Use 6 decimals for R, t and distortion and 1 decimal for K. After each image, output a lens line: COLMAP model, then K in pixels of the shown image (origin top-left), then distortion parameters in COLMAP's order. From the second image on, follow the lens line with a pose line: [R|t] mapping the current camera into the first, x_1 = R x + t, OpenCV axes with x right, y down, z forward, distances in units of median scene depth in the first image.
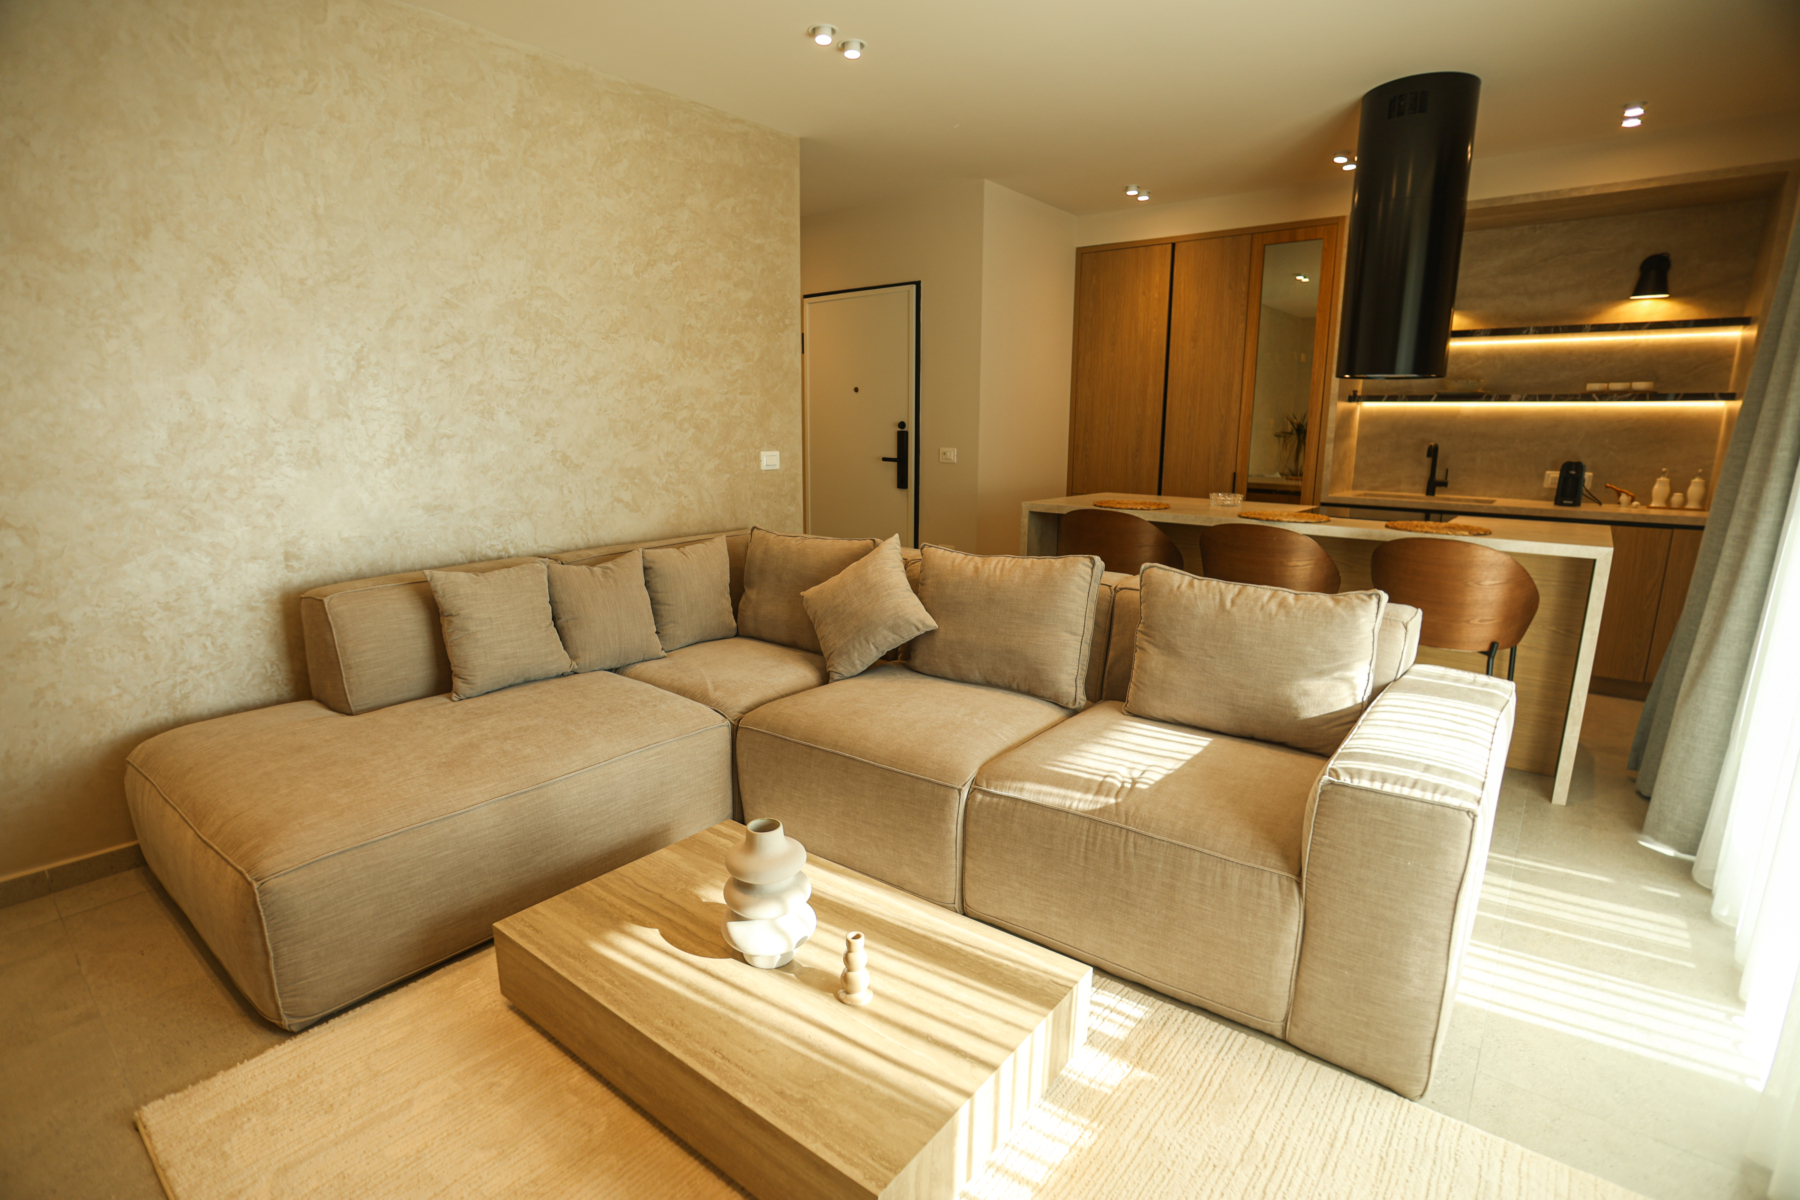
lens RADIAL K [[877.3, 0, 893.7], [0, 877.3, 609.0], [0, 0, 1]] dist [0.000087, 0.000779]
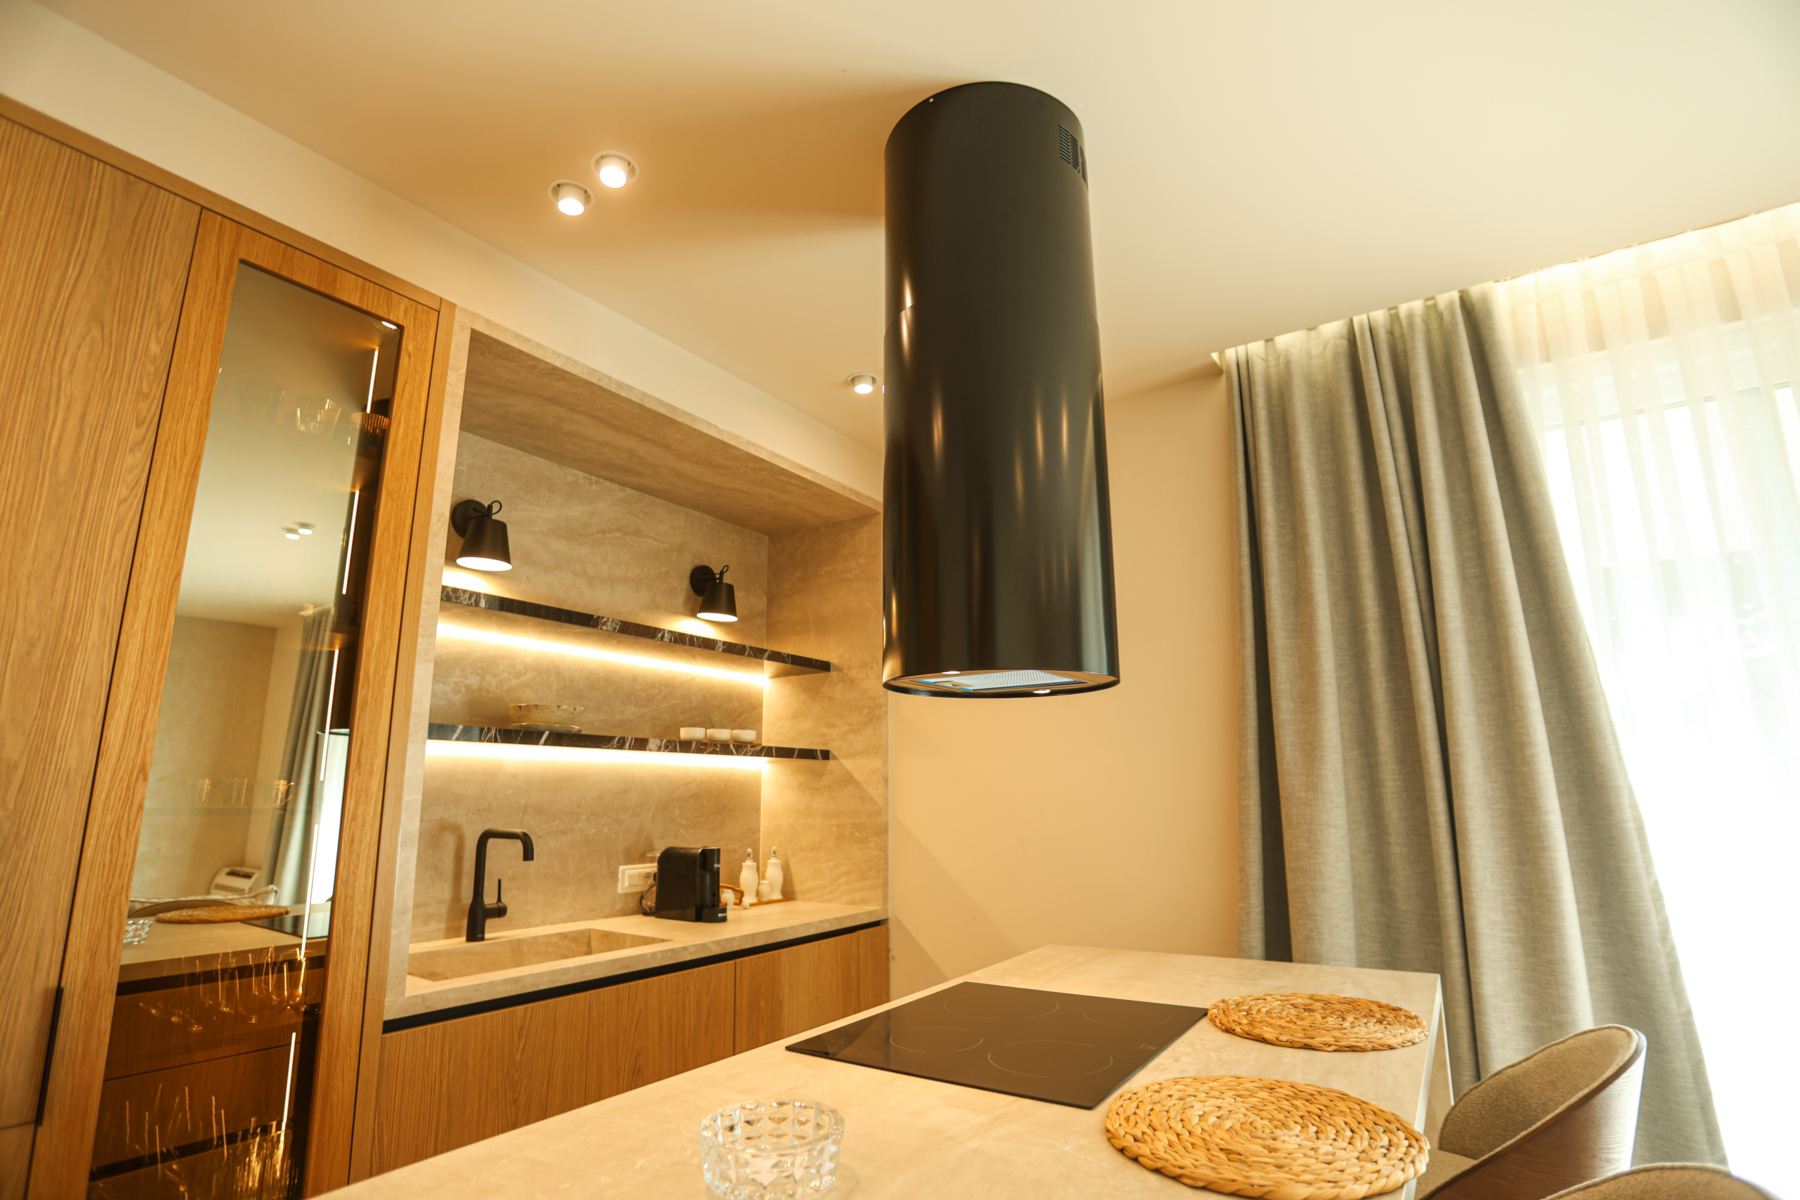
lens RADIAL K [[877.3, 0, 894.9], [0, 877.3, 616.1], [0, 0, 1]] dist [0.000087, 0.000779]
pose [[-0.066362, 0.184305, 0.980626, 0.112262], [0.204782, 0.964388, -0.167395, -0.186196], [-0.976555, 0.189706, -0.101741, 0.859070]]
